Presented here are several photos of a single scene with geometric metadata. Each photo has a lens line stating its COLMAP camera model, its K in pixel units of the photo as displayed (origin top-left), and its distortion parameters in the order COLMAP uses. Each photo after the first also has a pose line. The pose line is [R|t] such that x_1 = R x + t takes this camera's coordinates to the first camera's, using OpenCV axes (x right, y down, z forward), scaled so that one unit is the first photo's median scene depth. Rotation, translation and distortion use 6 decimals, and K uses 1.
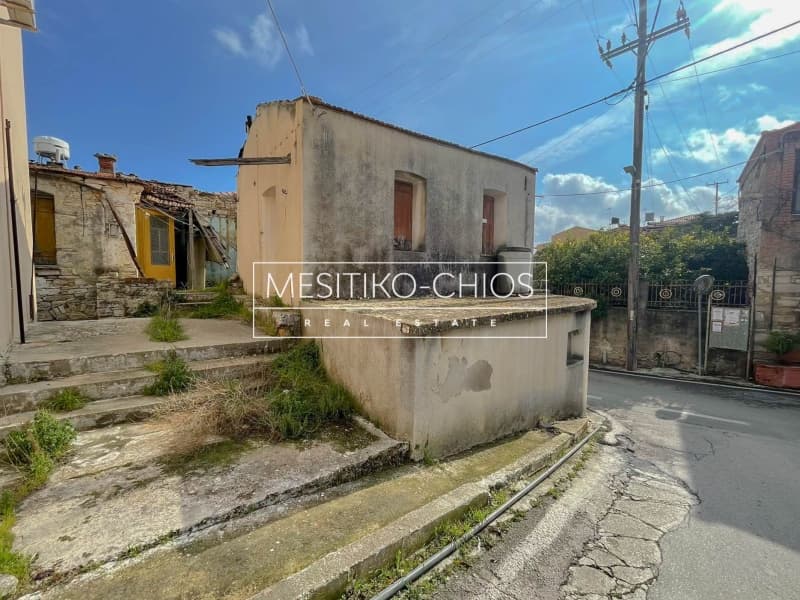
lens RADIAL K [[348.2, 0, 400.0], [0, 348.2, 300.0], [0, 0, 1]] dist [-0.001000, -0.000162]
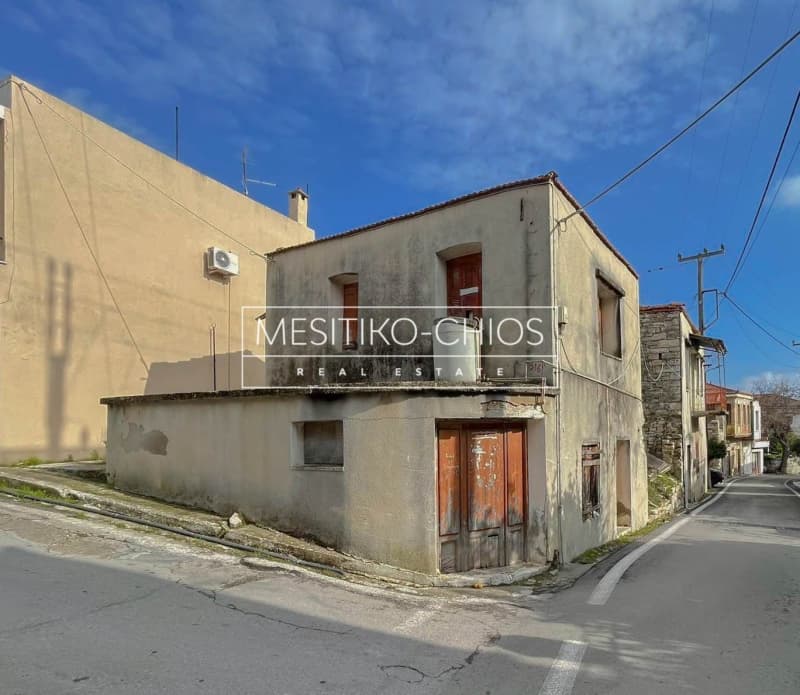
lens RADIAL K [[479.5, 0, 489.2], [0, 479.5, 423.7], [0, 0, 1]] dist [0.001062, 0.000595]
pose [[0.447045, -0.030935, -0.893976, 1.181051], [-0.038281, 0.997825, -0.053672, 0.098100], [0.893692, 0.058216, 0.444889, 0.652267]]
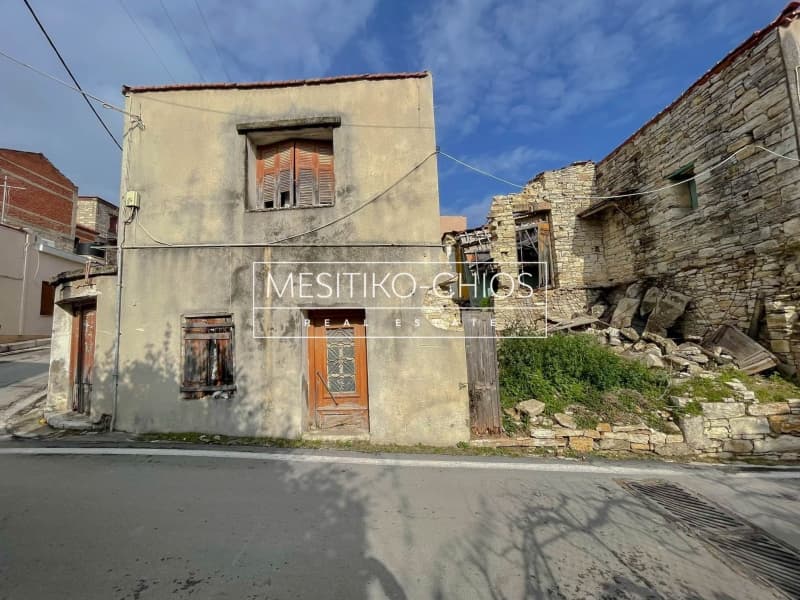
lens RADIAL K [[338.0, 0, 396.5], [0, 338.0, 298.2], [0, 0, 1]] dist [-0.002055, 0.000400]
pose [[-0.581162, -0.078949, -0.809949, 0.664856], [-0.020019, 0.996369, -0.082756, 0.091662], [0.813541, -0.031880, -0.580632, 2.041515]]
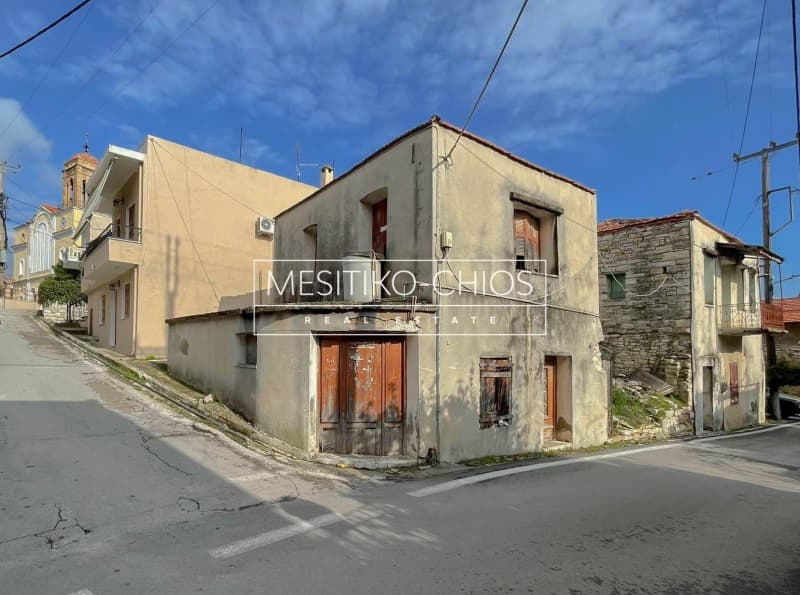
lens RADIAL K [[398.5, 0, 350.4], [0, 398.5, 336.8], [0, 0, 1]] dist [0.000200, 0.000306]
pose [[-0.005737, -0.040798, -0.999151, 1.277018], [-0.070838, 0.996674, -0.040290, 0.092176], [0.997471, 0.070546, -0.008608, 0.991152]]
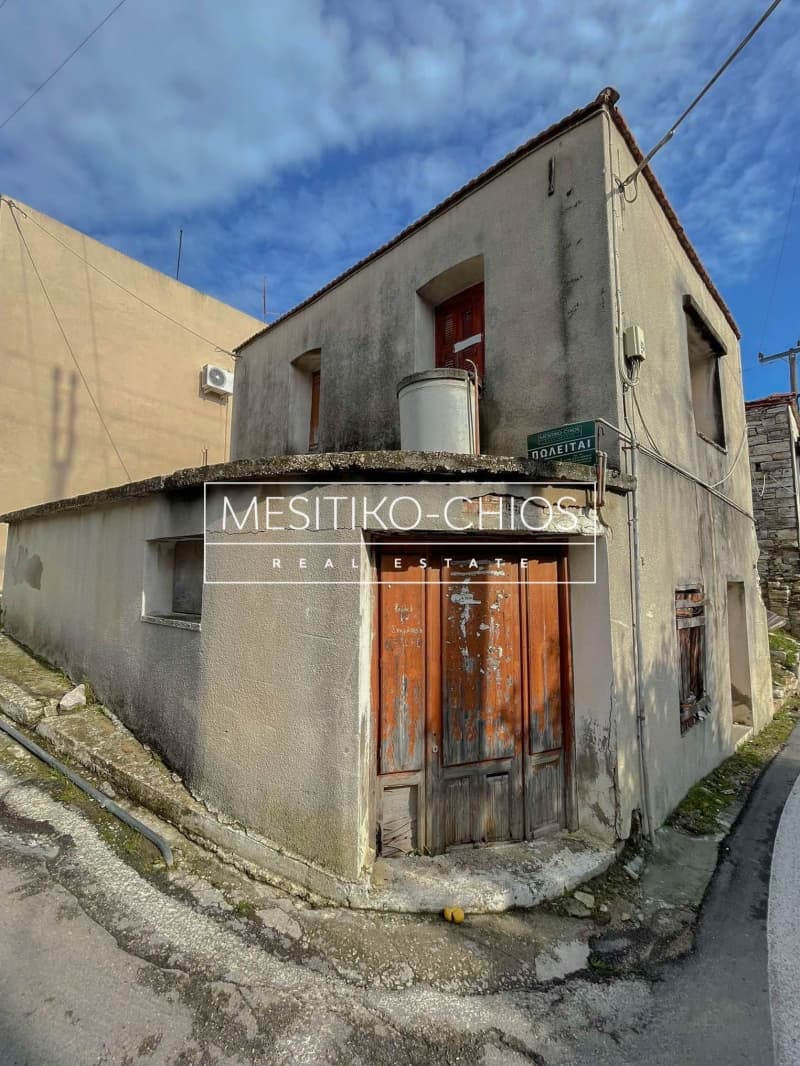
lens RADIAL K [[450.4, 0, 400.0], [0, 450.4, 527.4], [0, 0, 1]] dist [-0.002055, 0.000400]
pose [[0.189707, -0.099762, -0.976759, 0.813268], [-0.061134, 0.991694, -0.113161, 0.087757], [0.979936, 0.081180, 0.182032, 0.871558]]
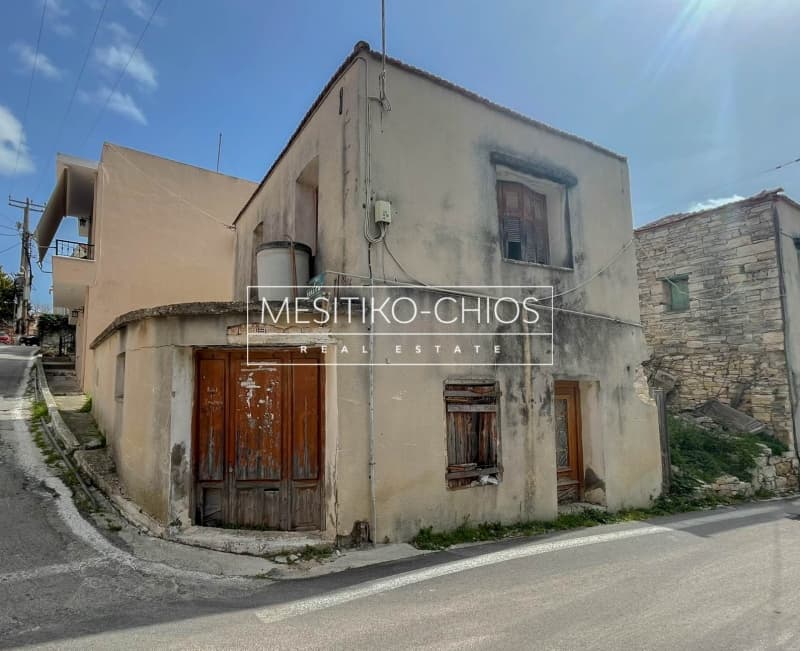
lens RADIAL K [[415.9, 0, 361.7], [0, 415.9, 347.7], [0, 0, 1]] dist [0.000918, 0.000762]
pose [[-0.101854, -0.096539, -0.990104, 1.026020], [-0.058355, 0.994146, -0.090930, 0.093375], [0.993086, 0.048516, -0.106891, 1.220876]]
